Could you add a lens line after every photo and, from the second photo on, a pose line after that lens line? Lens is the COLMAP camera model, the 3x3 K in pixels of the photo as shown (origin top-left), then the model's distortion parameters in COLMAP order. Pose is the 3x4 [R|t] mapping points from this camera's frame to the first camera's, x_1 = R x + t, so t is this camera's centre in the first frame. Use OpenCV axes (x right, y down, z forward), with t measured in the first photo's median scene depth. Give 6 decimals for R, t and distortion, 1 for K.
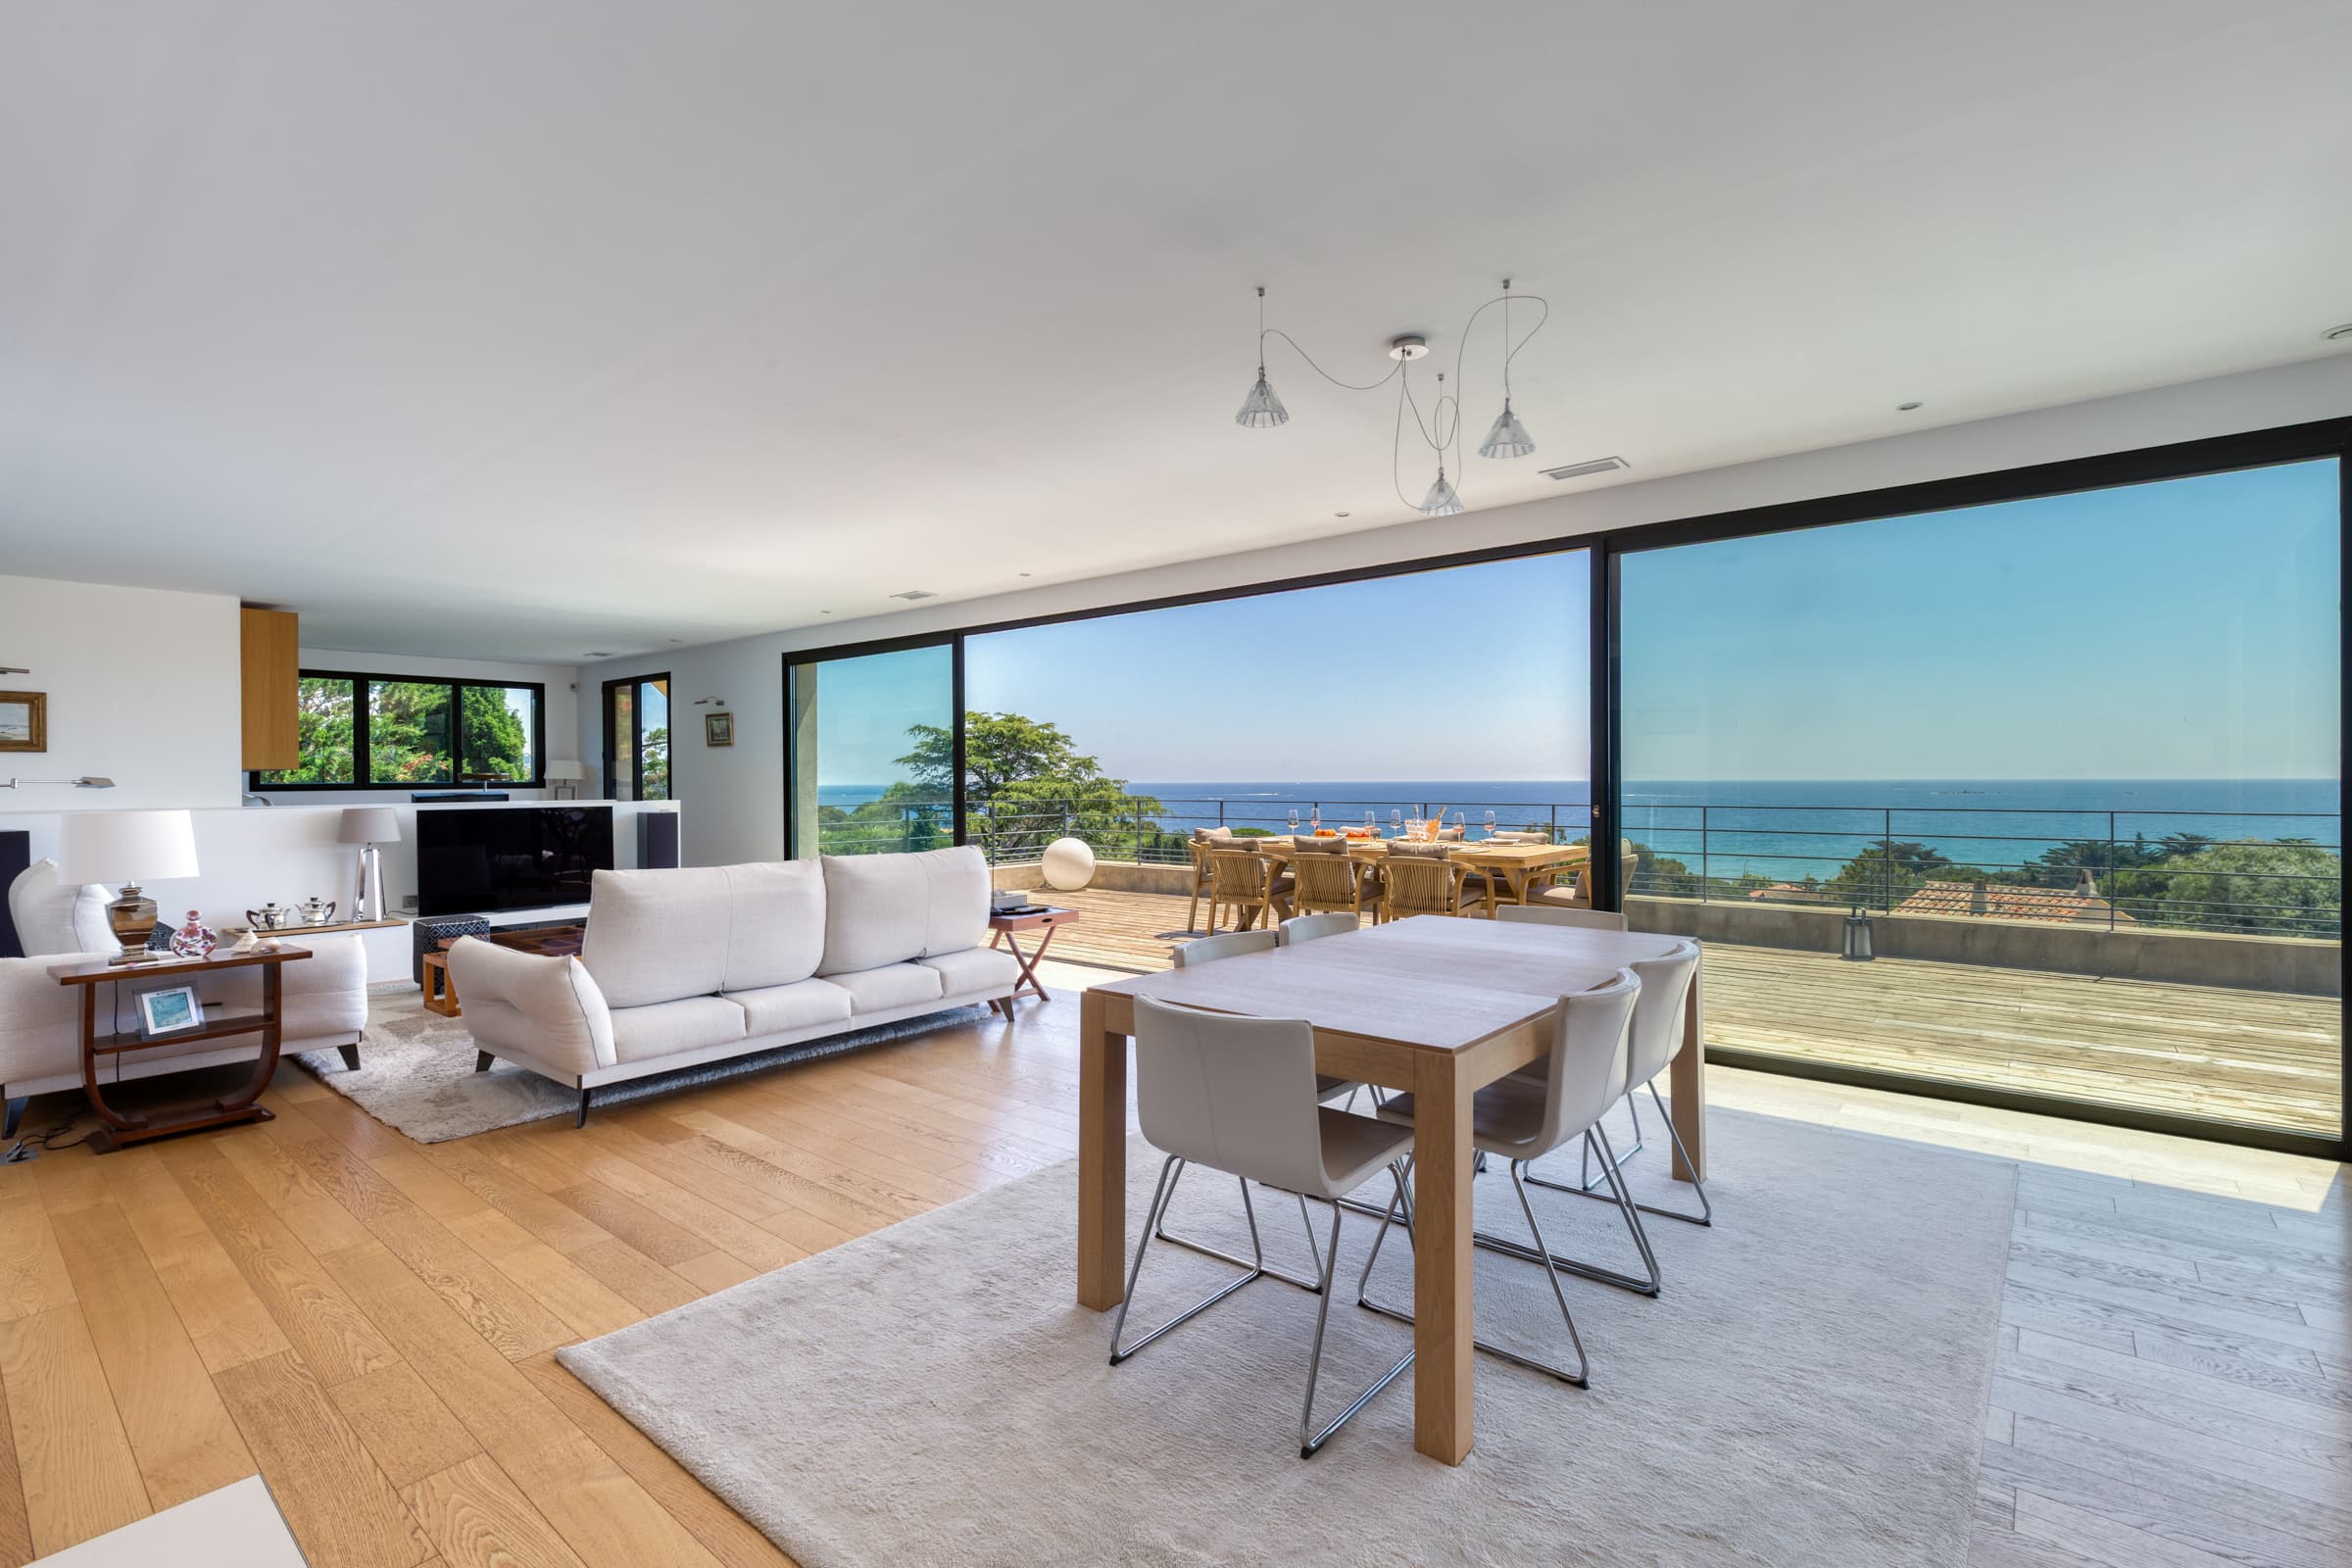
lens RADIAL K [[1049.4, 0, 1176.0], [0, 1049.4, 784.0], [0, 0, 1]] dist [0.030266, 0.000123]
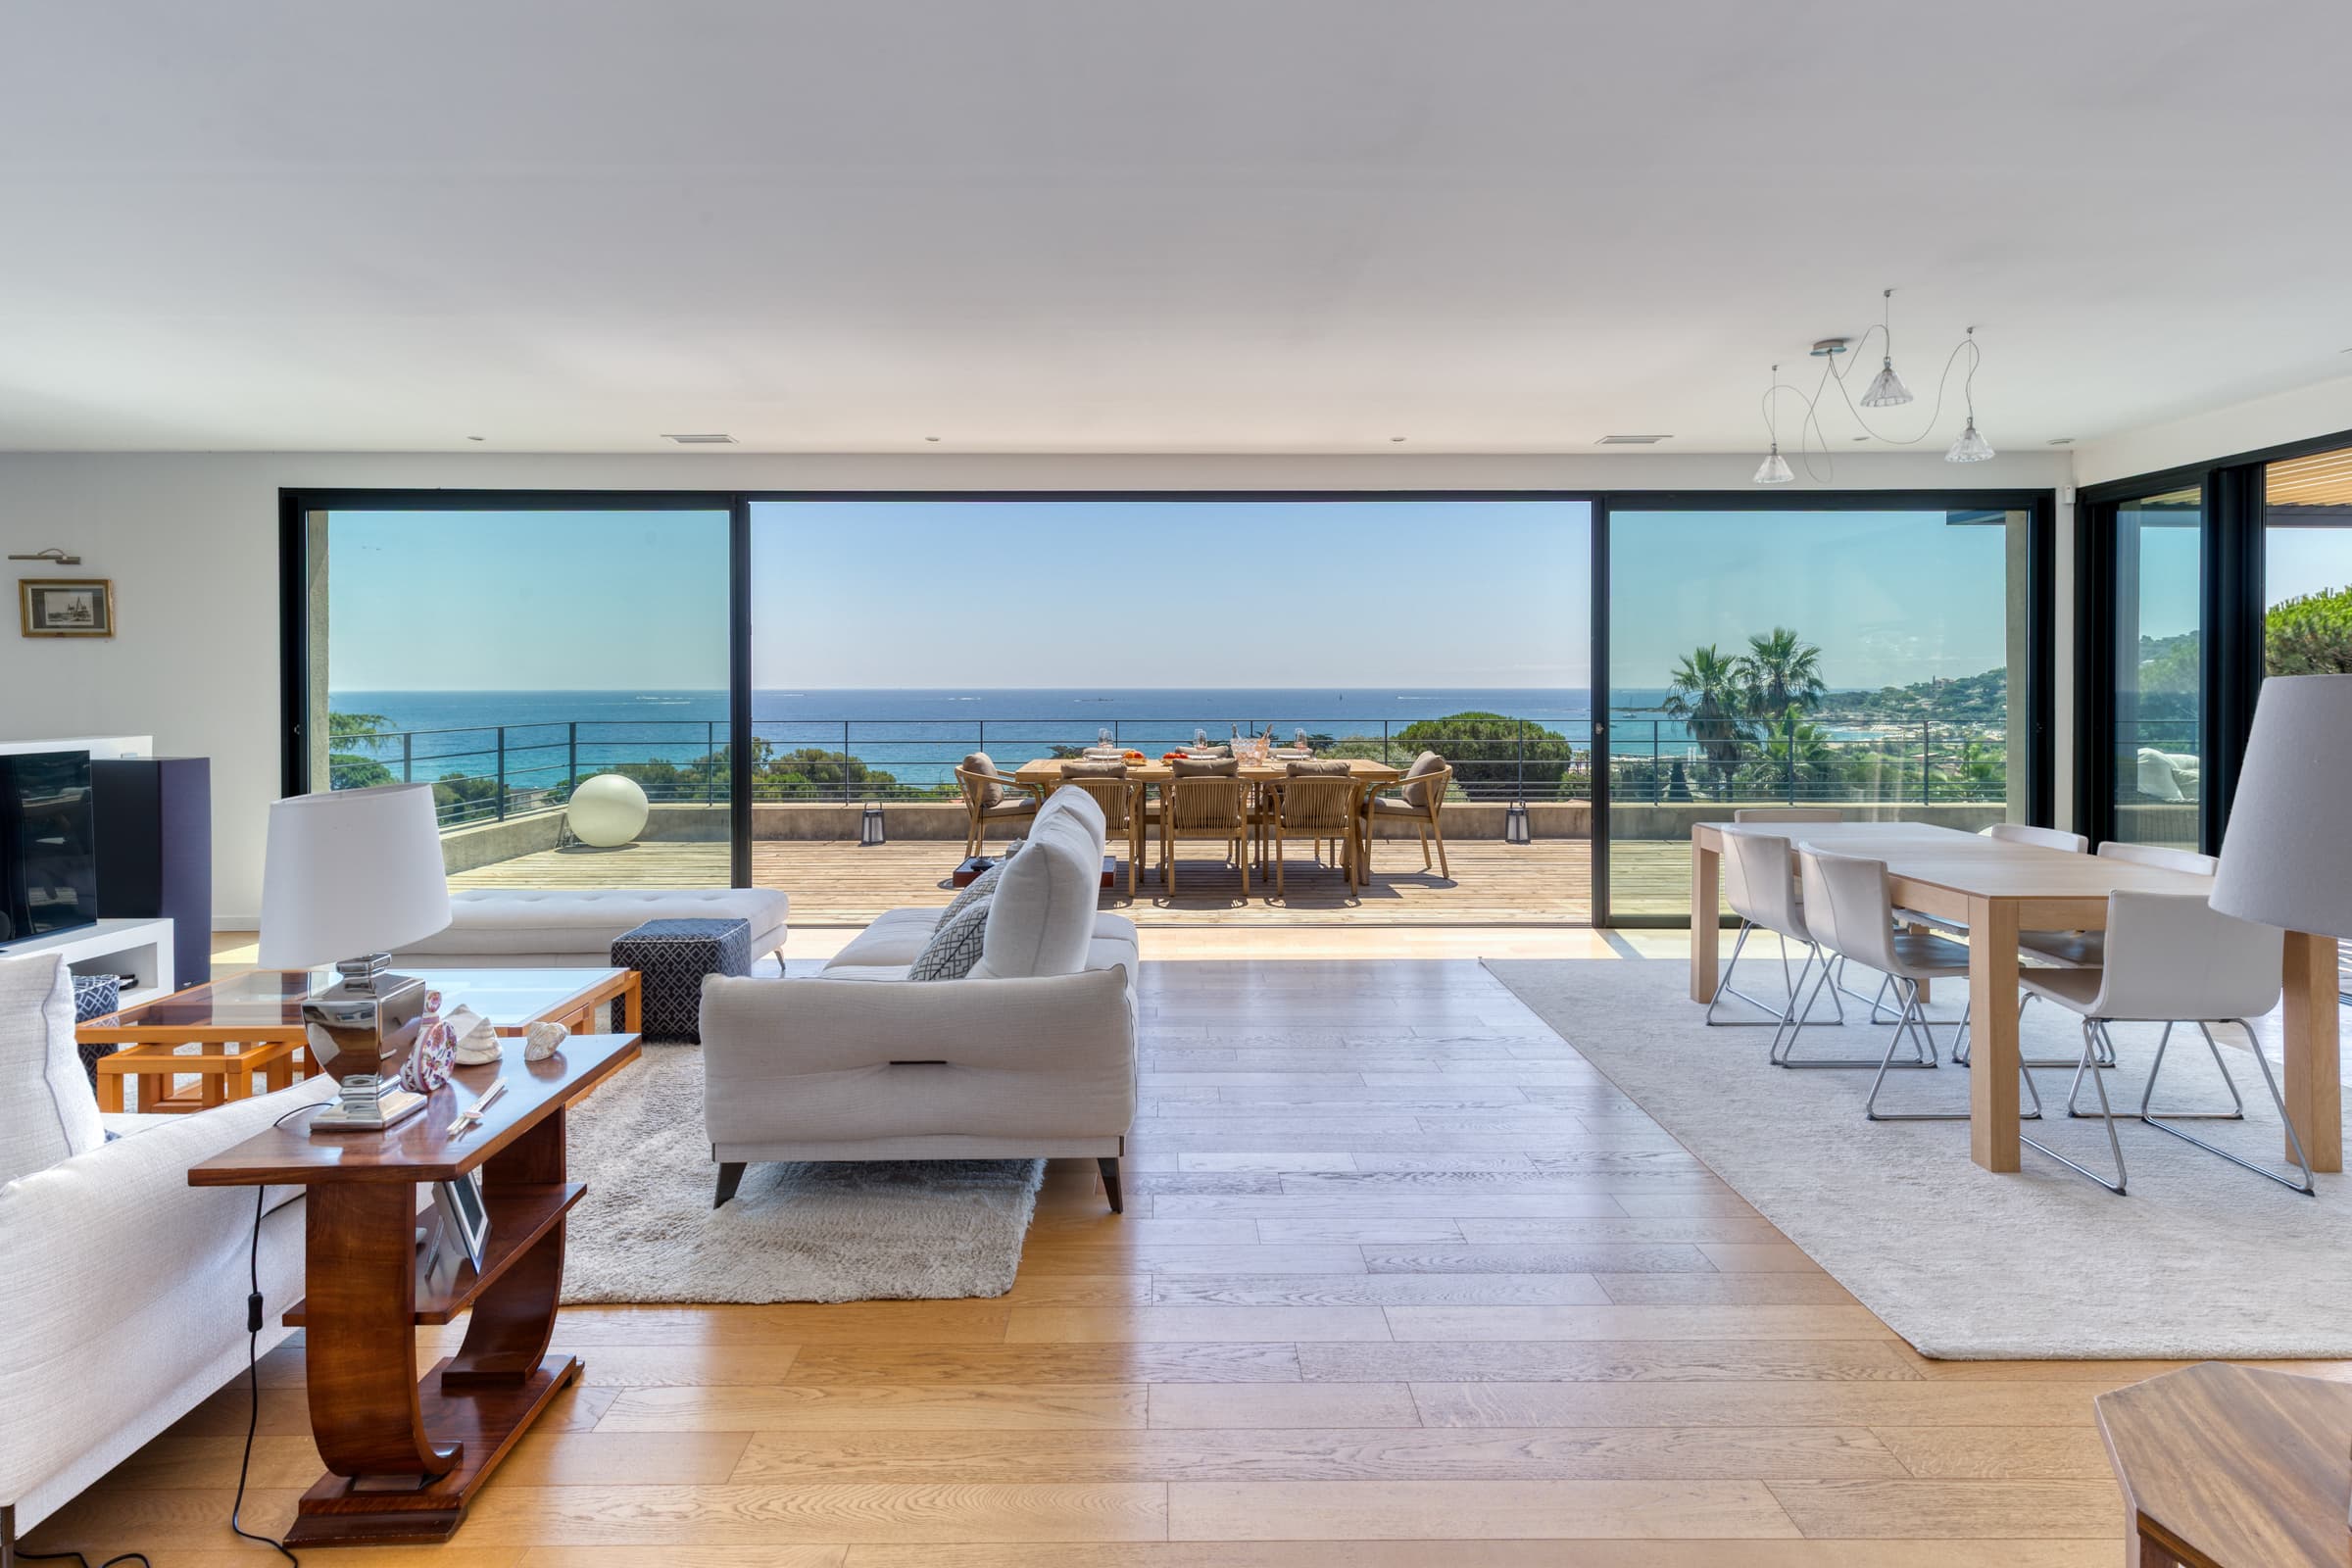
lens RADIAL K [[1187.5, 0, 1170.2], [0, 1187.5, 693.0], [0, 0, 1]] dist [-0.058037, 0.061743]
pose [[0.766452, -0.001097, 0.642301, -0.330355], [0.000655, 0.999999, 0.000926, -0.005636], [-0.642302, -0.000289, 0.766452, 0.124037]]
